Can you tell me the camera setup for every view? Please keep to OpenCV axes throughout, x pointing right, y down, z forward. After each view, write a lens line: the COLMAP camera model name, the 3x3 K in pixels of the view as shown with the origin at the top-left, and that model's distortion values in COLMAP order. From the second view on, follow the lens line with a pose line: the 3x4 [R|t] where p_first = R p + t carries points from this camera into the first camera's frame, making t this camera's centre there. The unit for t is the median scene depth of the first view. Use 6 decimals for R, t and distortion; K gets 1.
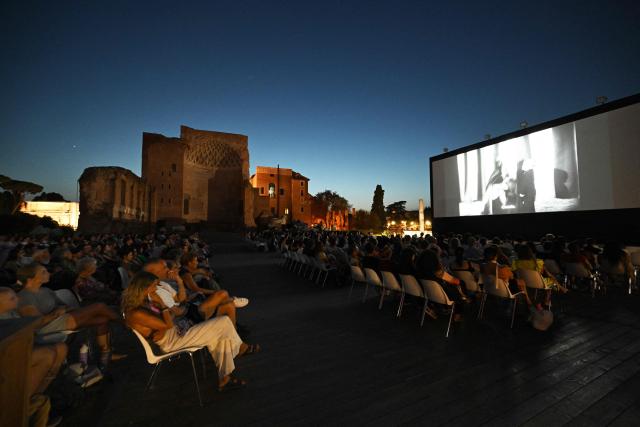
lens RADIAL K [[246.6, 0, 320.8], [0, 246.6, 214.4], [0, 0, 1]] dist [0.001371, 0.000048]
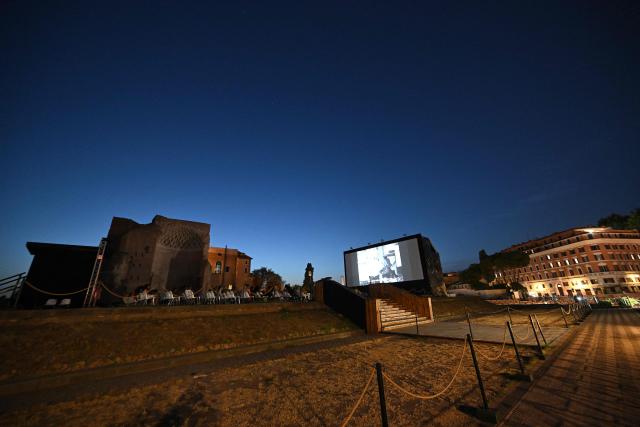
lens RADIAL K [[246.6, 0, 319.5], [0, 246.6, 213.5], [0, 0, 1]] dist [0.001371, 0.000048]
pose [[0.959148, 0.065294, 0.275267, -0.105135], [0.021001, 0.953884, -0.299440, 0.015281], [-0.282124, 0.292988, 0.913545, -0.295825]]
